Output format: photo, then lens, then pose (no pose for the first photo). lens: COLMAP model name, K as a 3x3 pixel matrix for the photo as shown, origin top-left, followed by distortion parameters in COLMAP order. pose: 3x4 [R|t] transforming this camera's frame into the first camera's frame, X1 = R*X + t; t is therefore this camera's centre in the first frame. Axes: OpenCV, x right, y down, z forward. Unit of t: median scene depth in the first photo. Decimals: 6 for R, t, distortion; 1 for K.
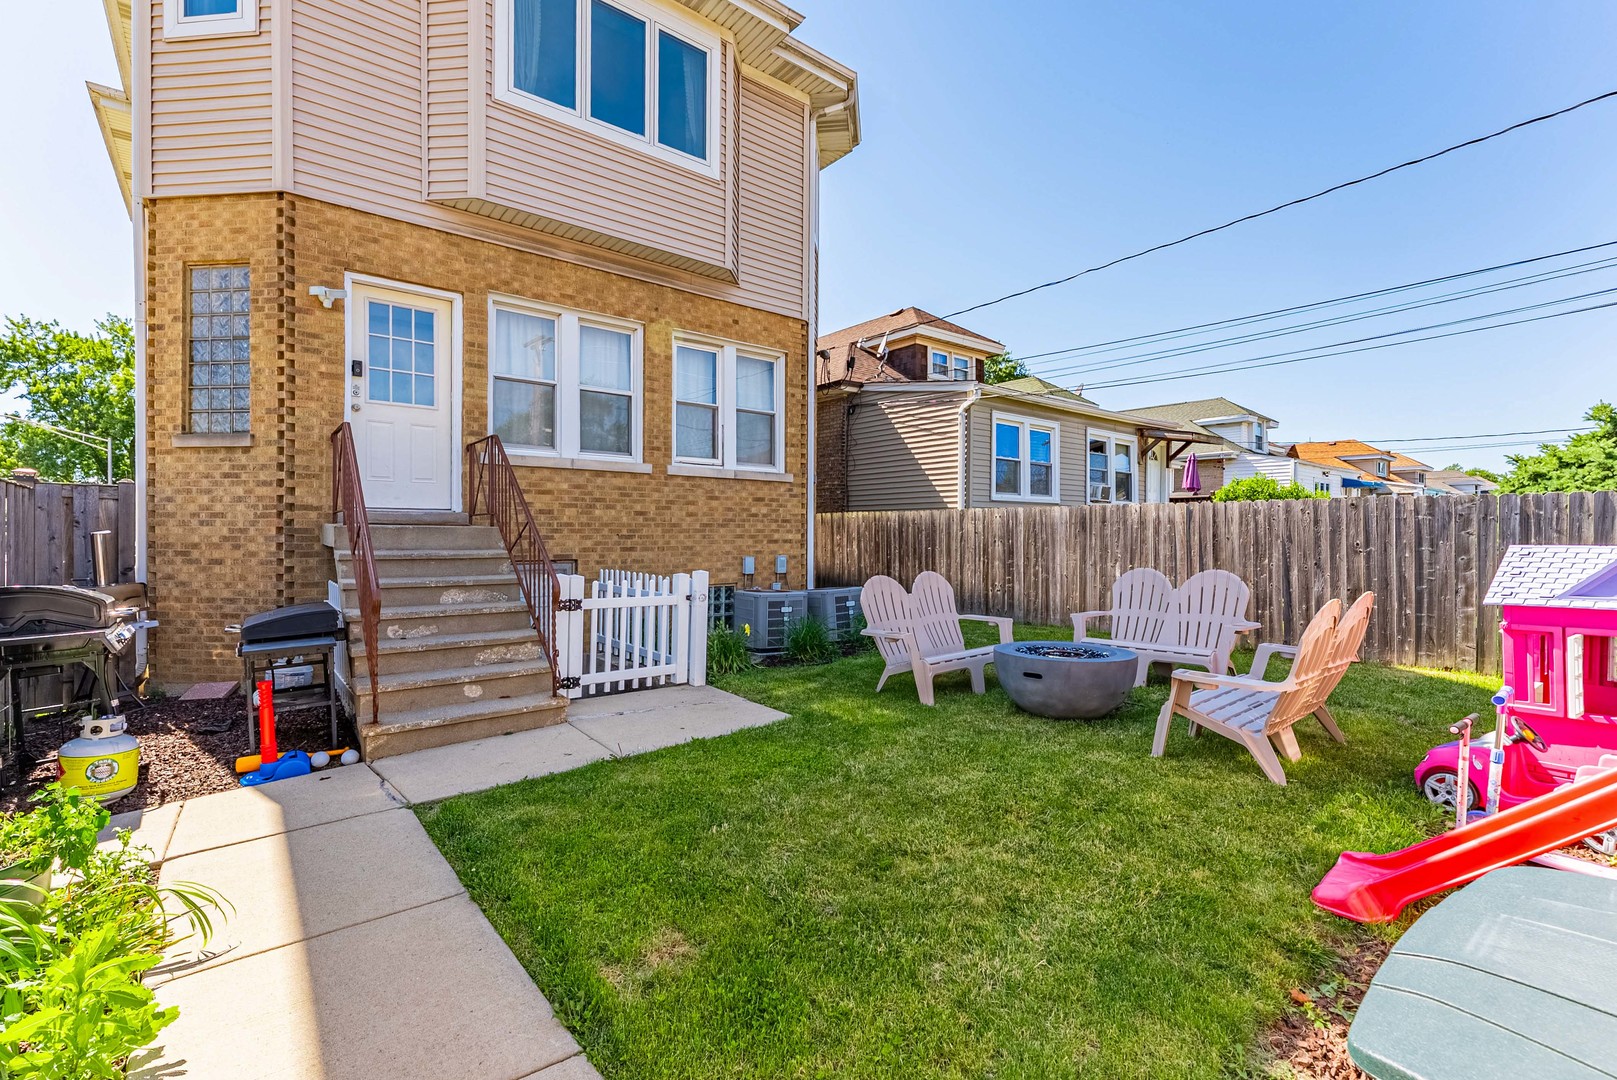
lens RADIAL K [[696.6, 0, 803.5], [0, 696.6, 538.0], [0, 0, 1]] dist [0.000664, -0.000238]
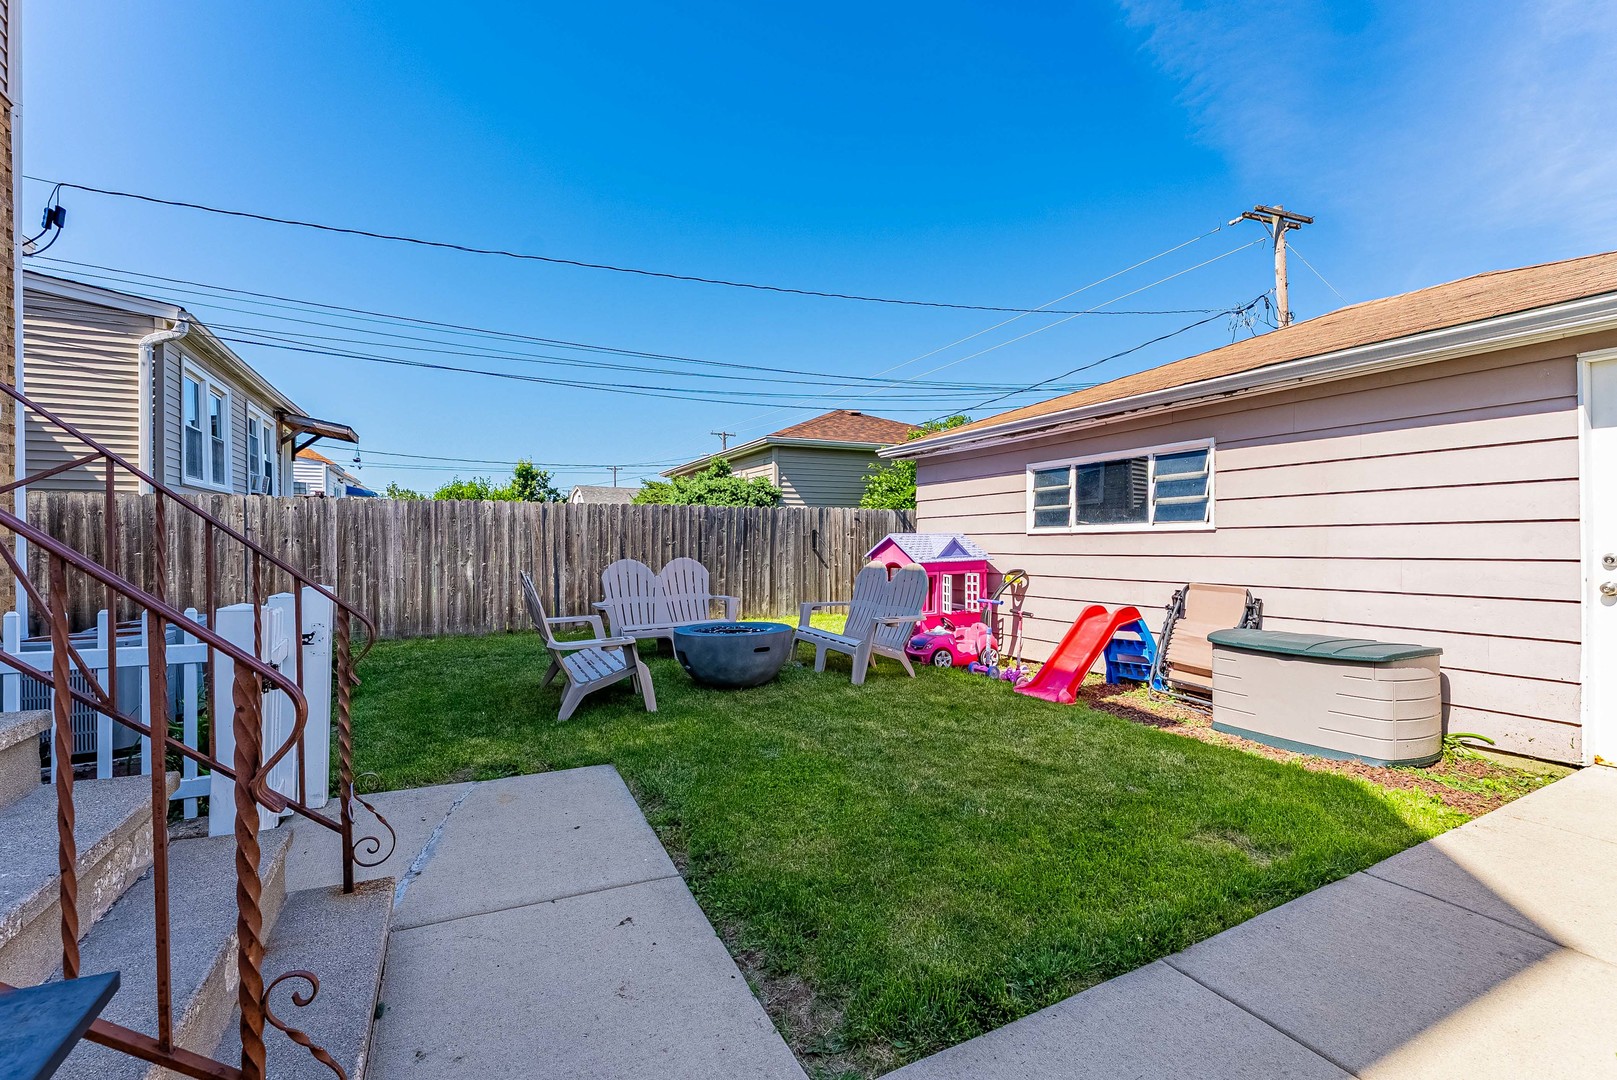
lens RADIAL K [[696.6, 0, 800.3], [0, 696.6, 541.4], [0, 0, 1]] dist [0.000664, -0.000238]
pose [[0.227753, -0.004932, 0.973706, -0.567209], [0.009529, 0.999951, 0.002836, 0.015325], [-0.973672, 0.008633, 0.227789, 0.516445]]
